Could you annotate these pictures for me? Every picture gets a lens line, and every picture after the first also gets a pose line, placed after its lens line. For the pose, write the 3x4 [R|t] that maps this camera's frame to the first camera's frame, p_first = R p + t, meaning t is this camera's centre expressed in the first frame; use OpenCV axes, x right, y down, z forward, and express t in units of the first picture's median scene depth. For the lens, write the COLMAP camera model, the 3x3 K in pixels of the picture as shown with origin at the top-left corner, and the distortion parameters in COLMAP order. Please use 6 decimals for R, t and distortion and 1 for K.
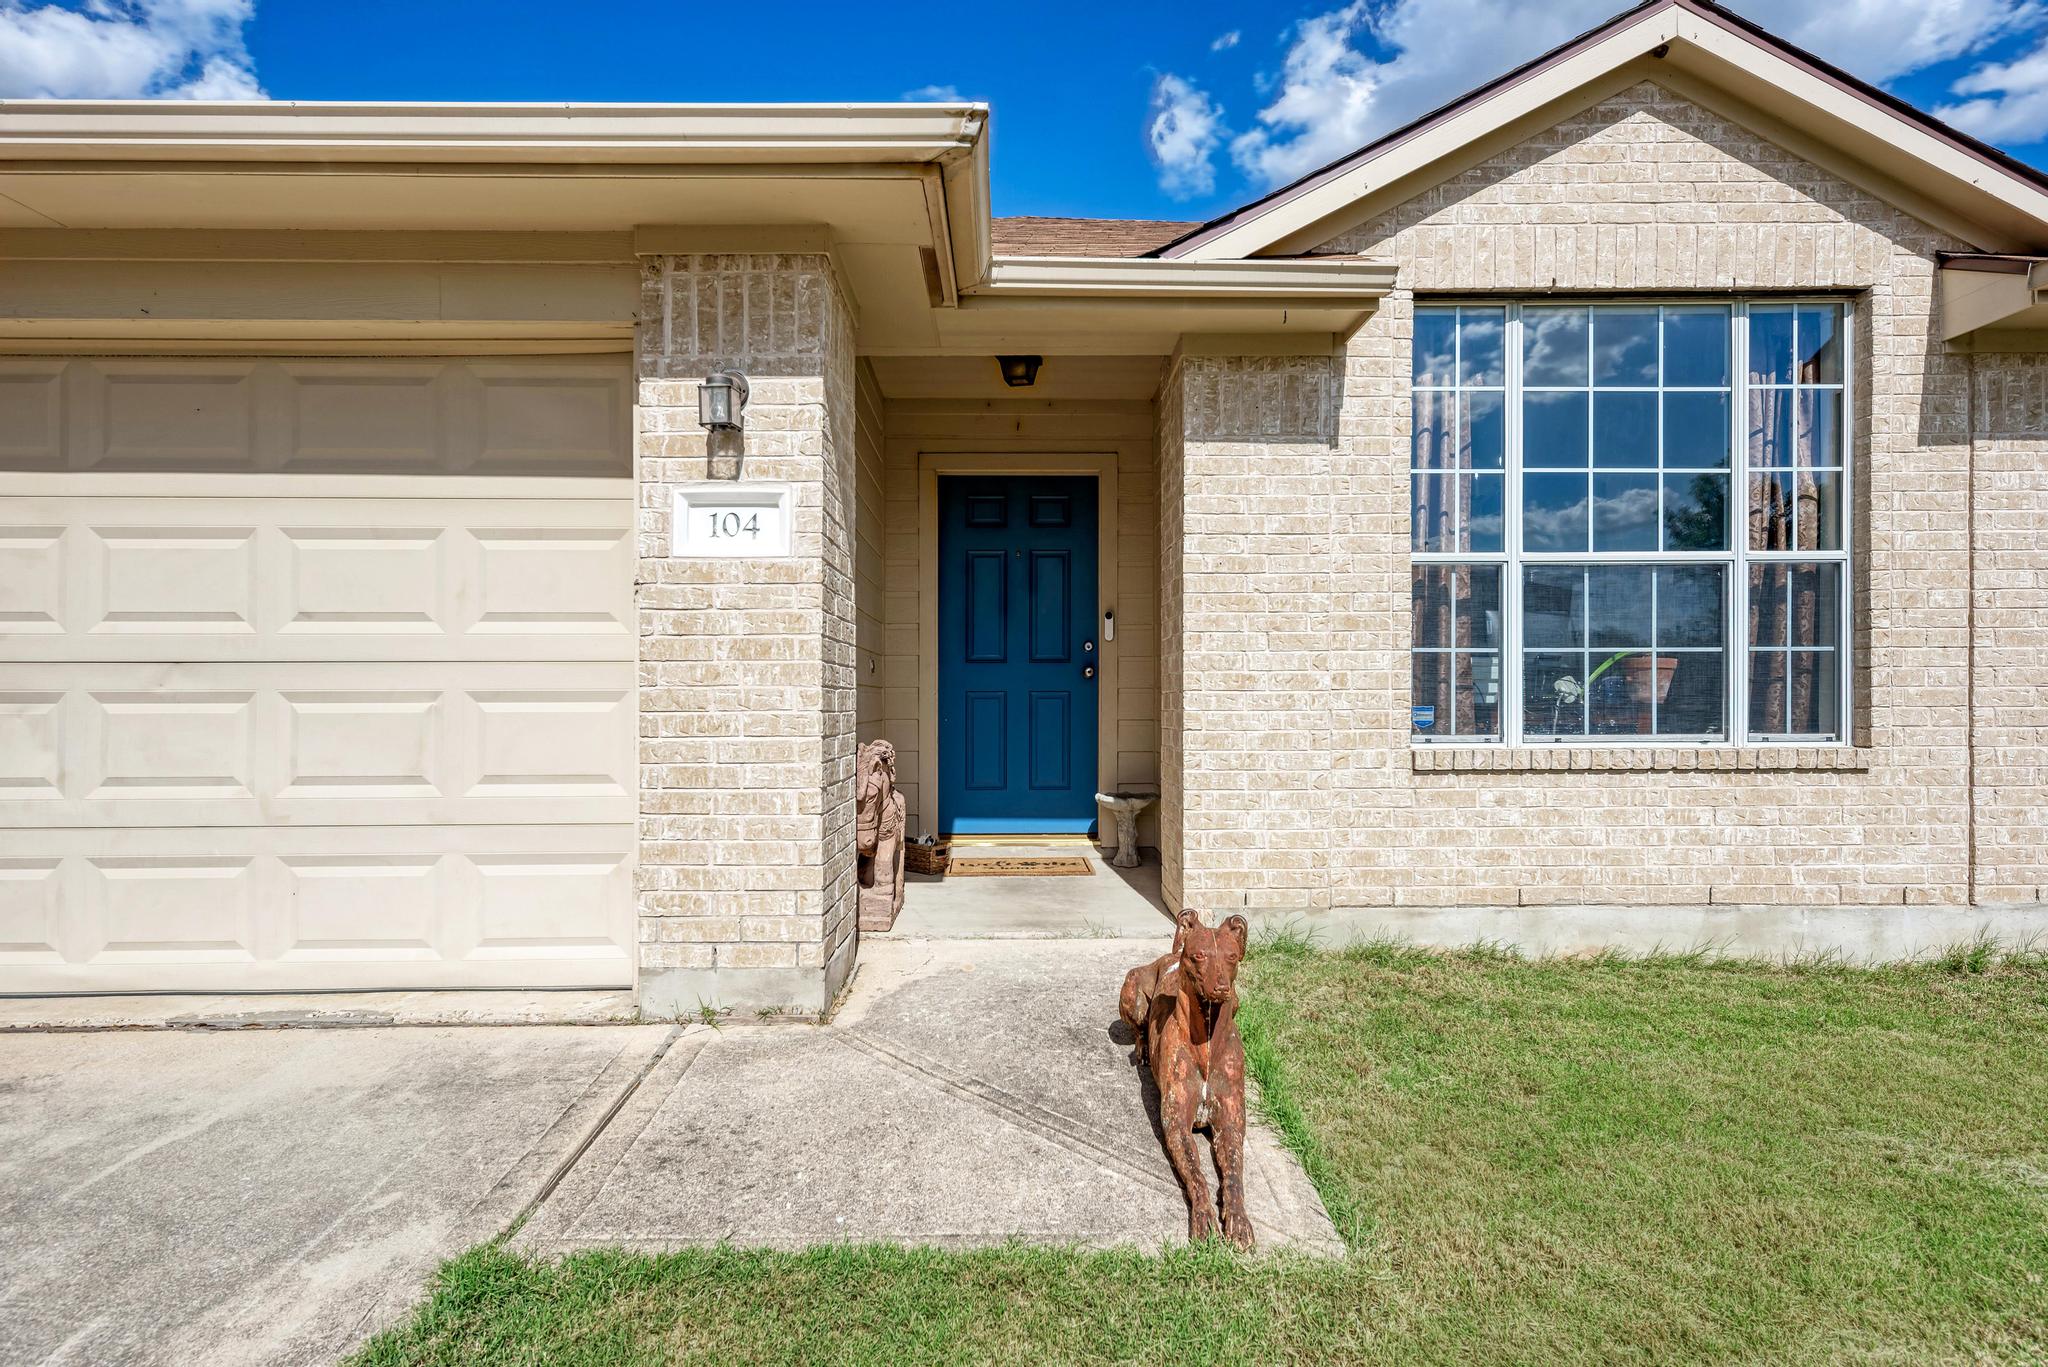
lens RADIAL K [[1059.0, 0, 1017.1], [0, 1059.0, 693.1], [0, 0, 1]] dist [0.002507, 0.000210]
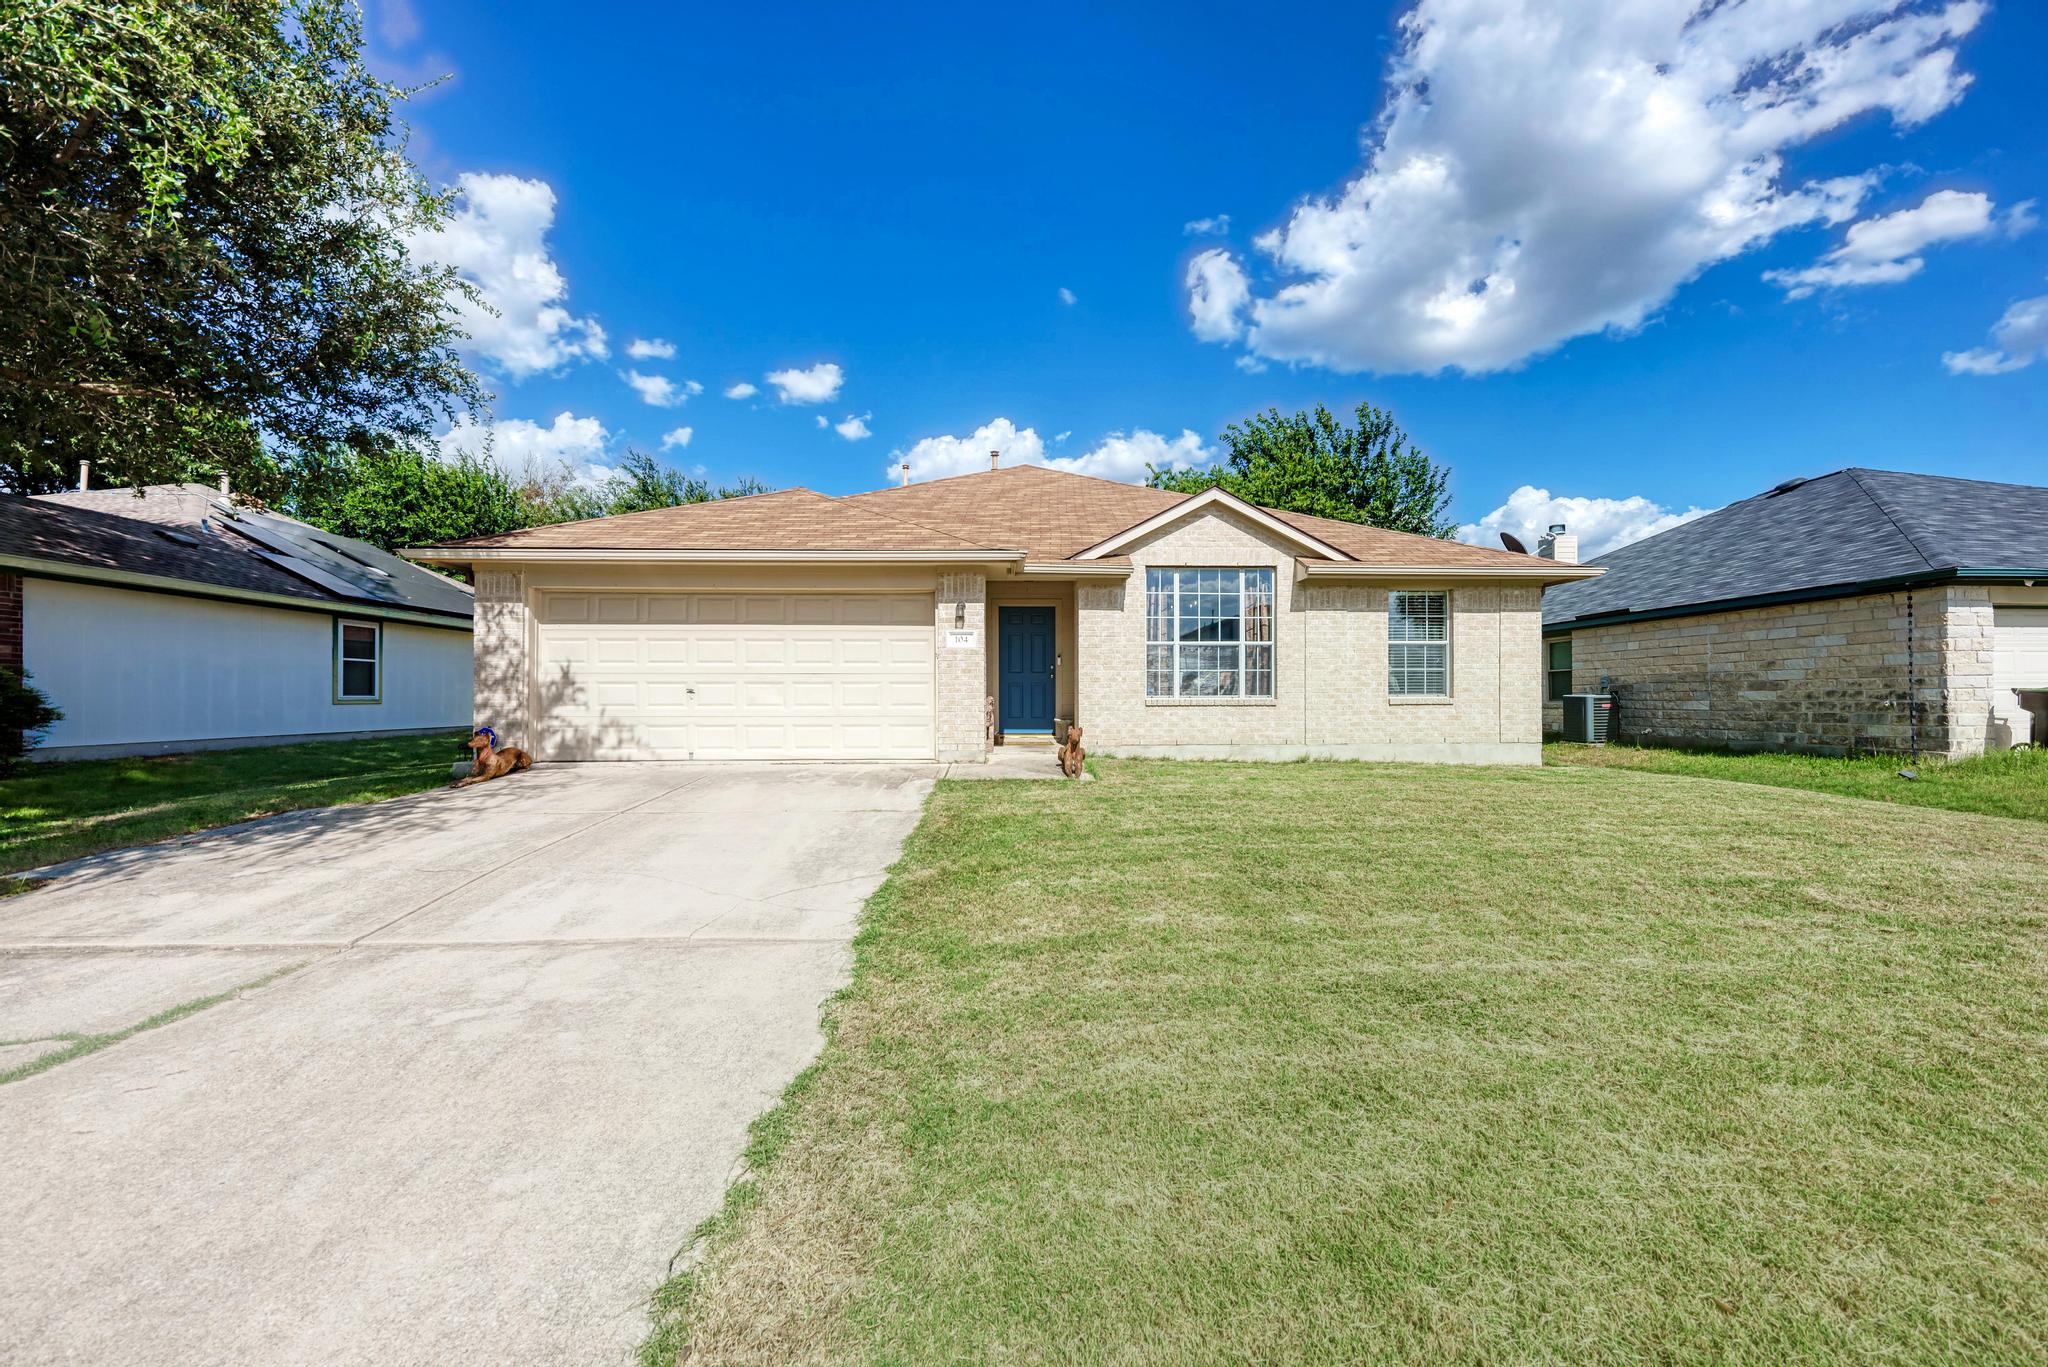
lens RADIAL K [[773.9, 0, 1027.5], [0, 773.9, 683.0], [0, 0, 1]] dist [-0.000260, -0.000009]
pose [[0.999582, 0.001877, 0.028848, -0.079520], [-0.001633, 0.999963, -0.008465, 0.022073], [-0.028863, 0.008414, 0.999548, -1.487112]]
